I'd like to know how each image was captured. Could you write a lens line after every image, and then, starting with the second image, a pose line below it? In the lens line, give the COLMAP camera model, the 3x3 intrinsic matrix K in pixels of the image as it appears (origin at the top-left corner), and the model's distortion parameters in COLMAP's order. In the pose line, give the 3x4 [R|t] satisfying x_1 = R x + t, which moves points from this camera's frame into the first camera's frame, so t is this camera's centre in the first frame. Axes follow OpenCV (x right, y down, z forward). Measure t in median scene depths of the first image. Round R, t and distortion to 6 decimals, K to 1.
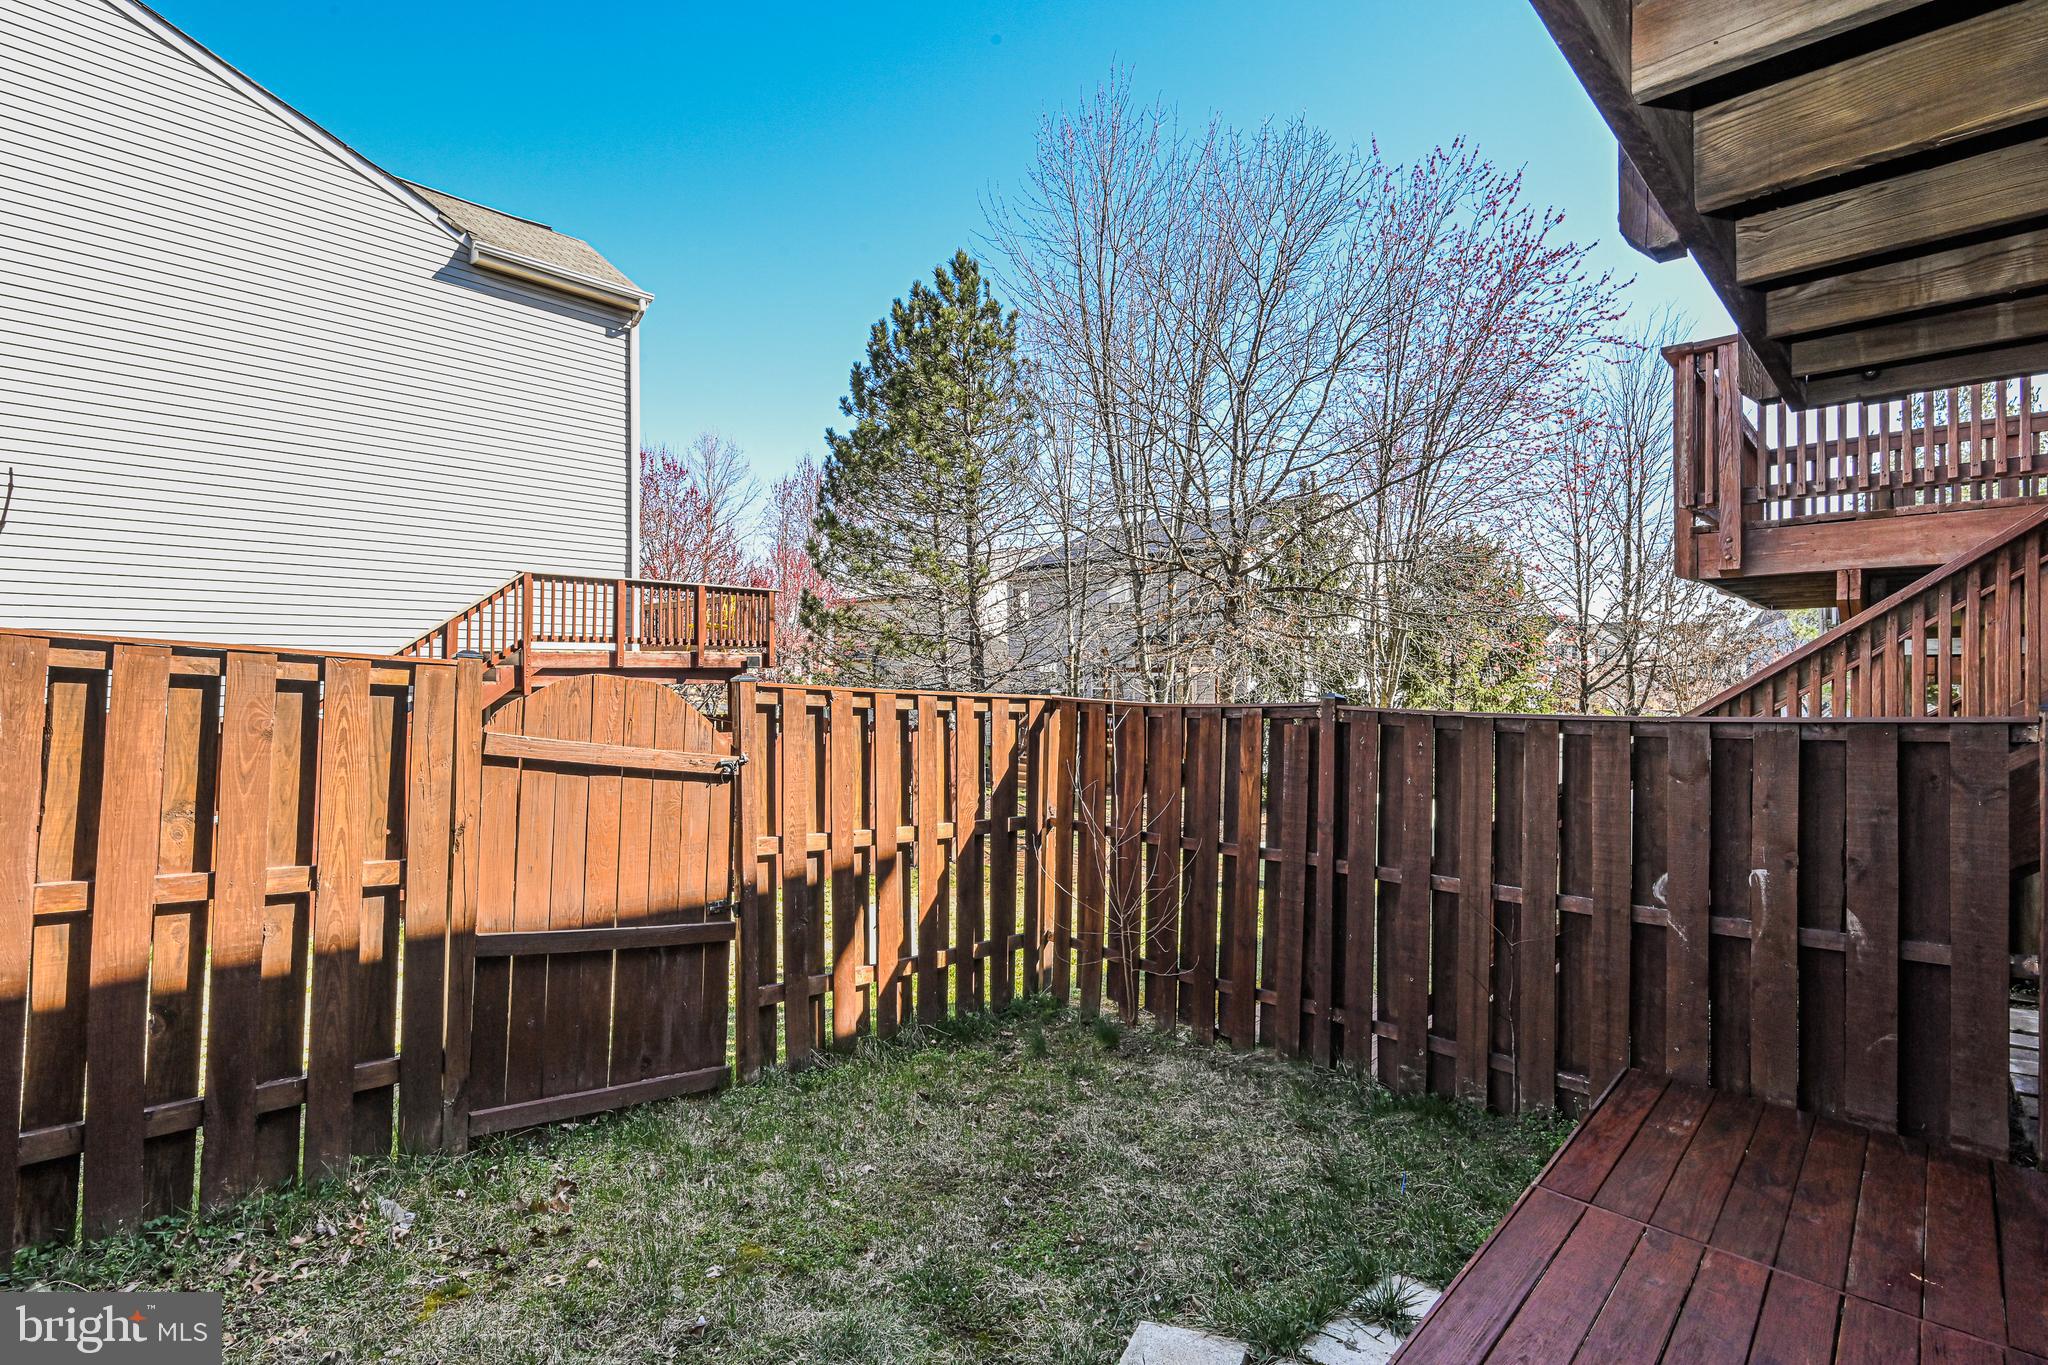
lens RADIAL K [[938.9, 0, 1024.0], [0, 938.9, 682.5], [0, 0, 1]] dist [-0.001713, -0.000154]
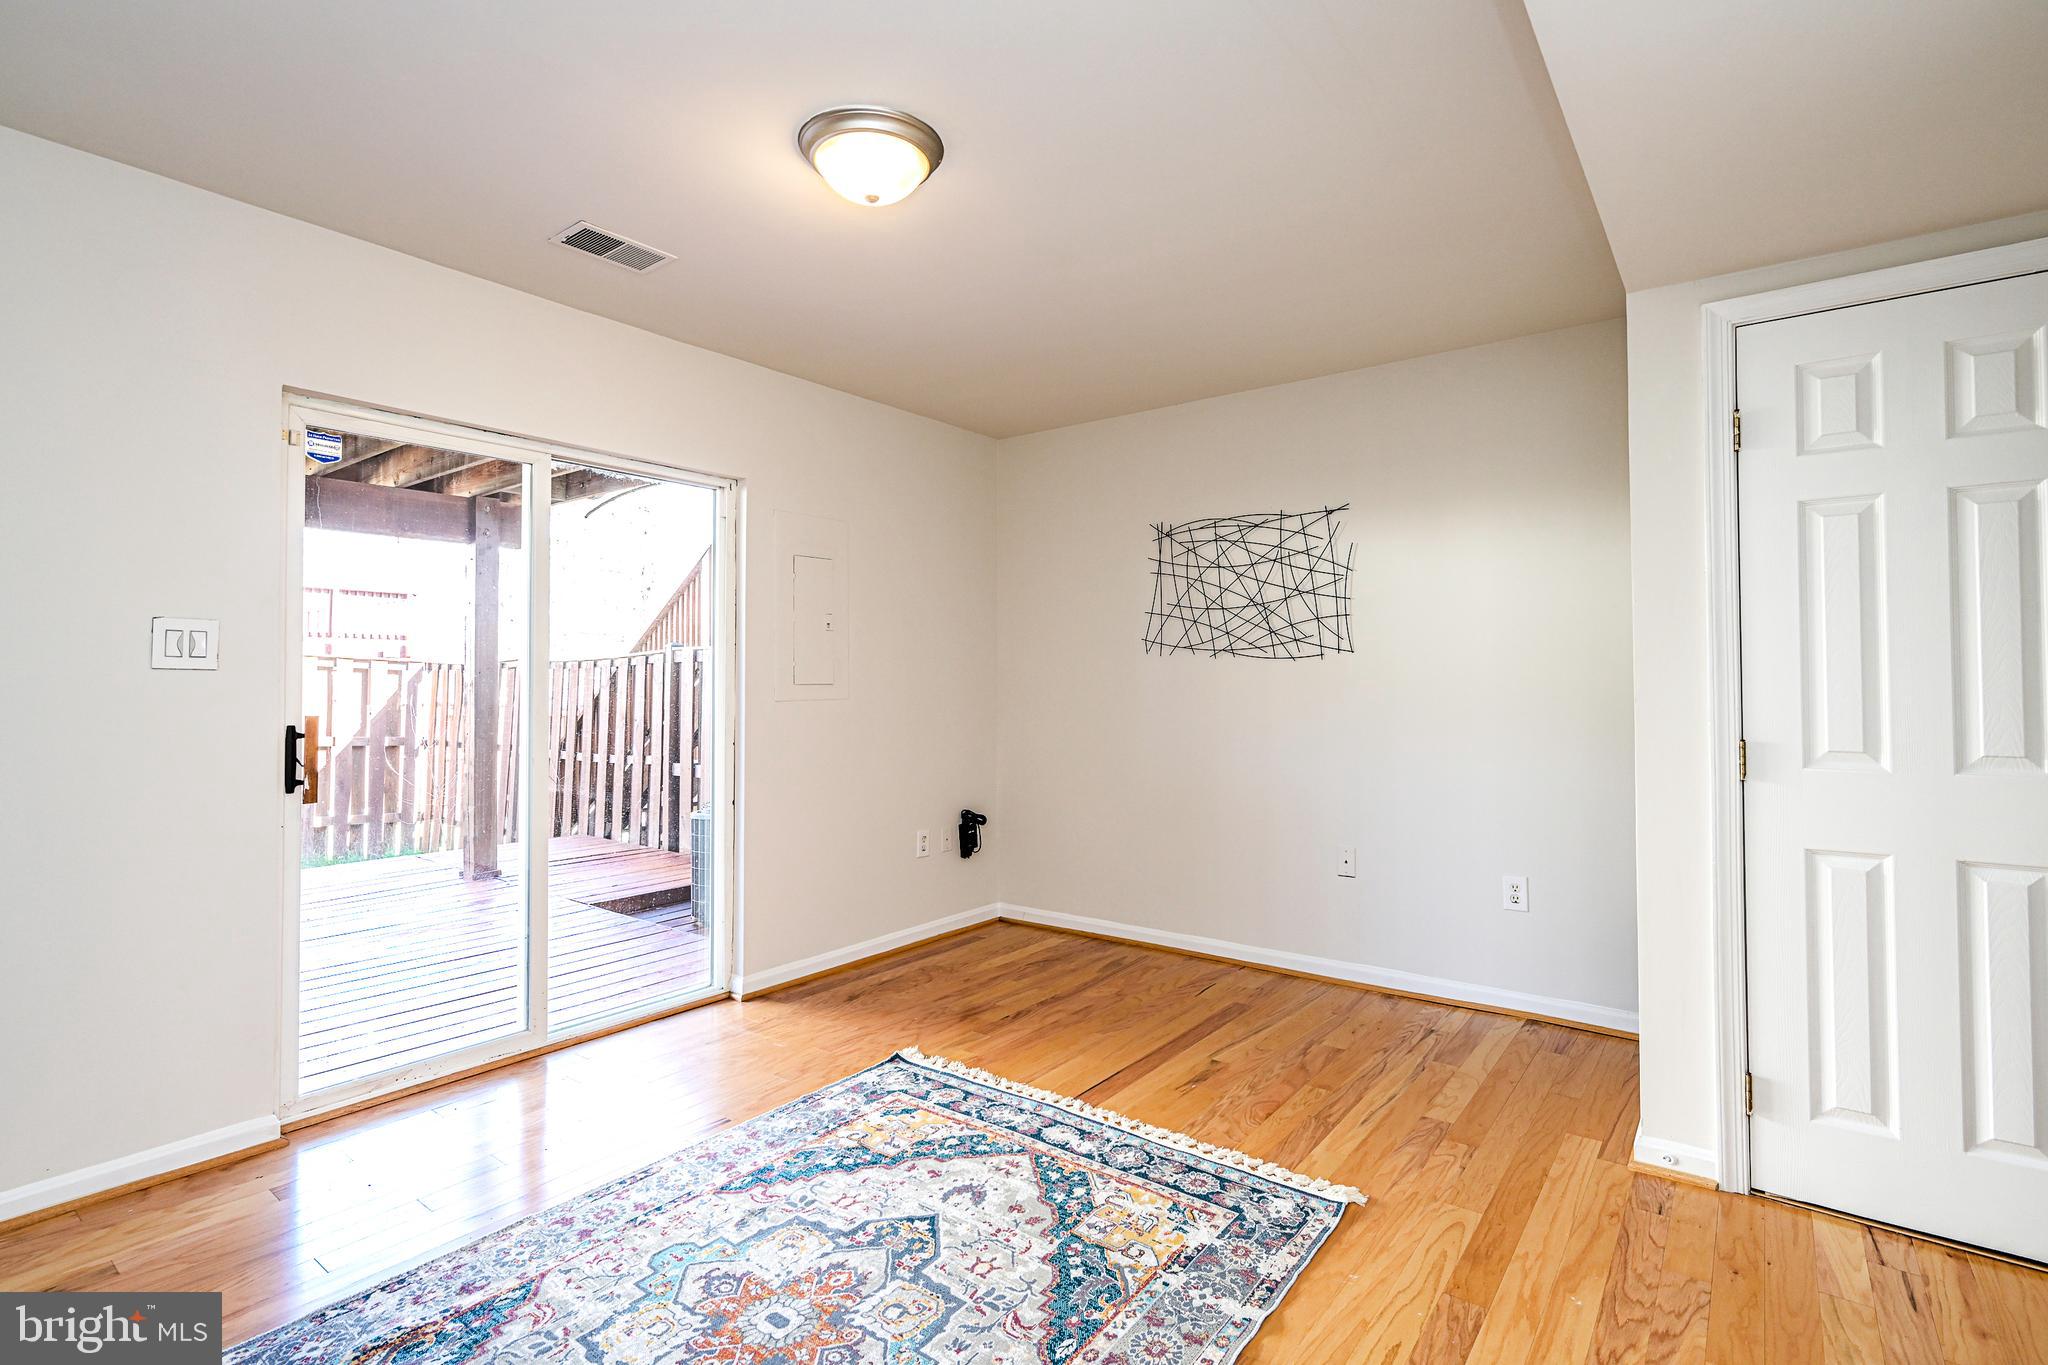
lens RADIAL K [[973.9, 0, 1013.0], [0, 973.9, 657.8], [0, 0, 1]] dist [0.002089, 0.000217]
pose [[0.993826, 0.001486, 0.110936, 0.825014], [0.002691, 0.999293, -0.037492, 0.075402], [-0.110913, 0.037559, 0.993120, -0.722527]]
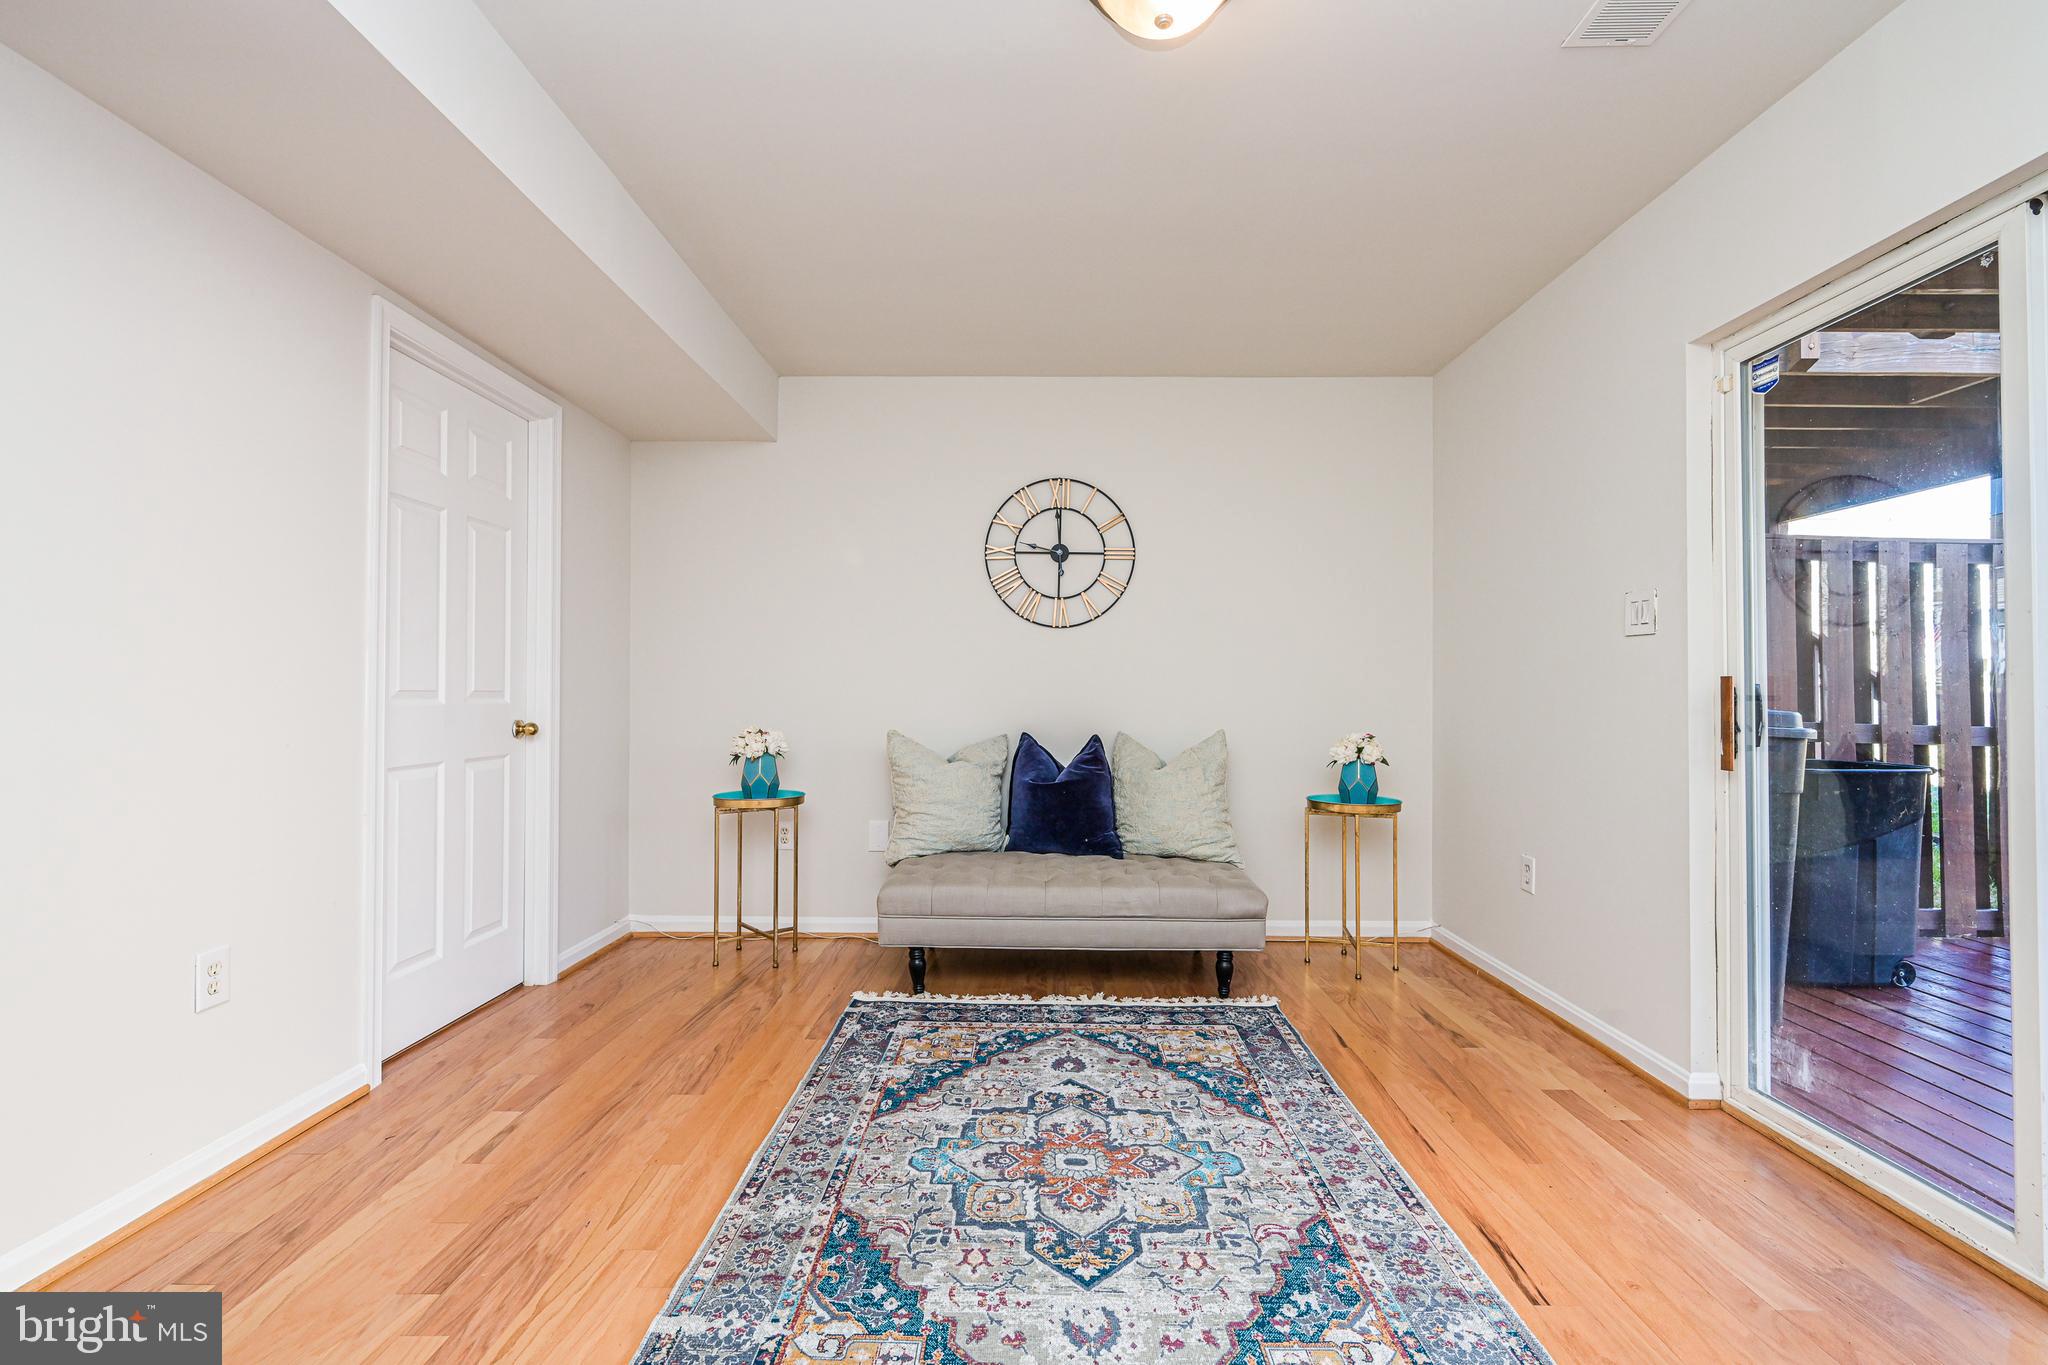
lens RADIAL K [[892.8, 0, 1028.8], [0, 892.8, 682.6], [0, 0, 1]] dist [-0.000752, 0.000161]
pose [[-0.718863, -0.010338, -0.695075, 1.029724], [-0.010534, 0.999937, -0.003978, 0.090596], [0.695072, 0.004462, -0.718927, -0.188421]]
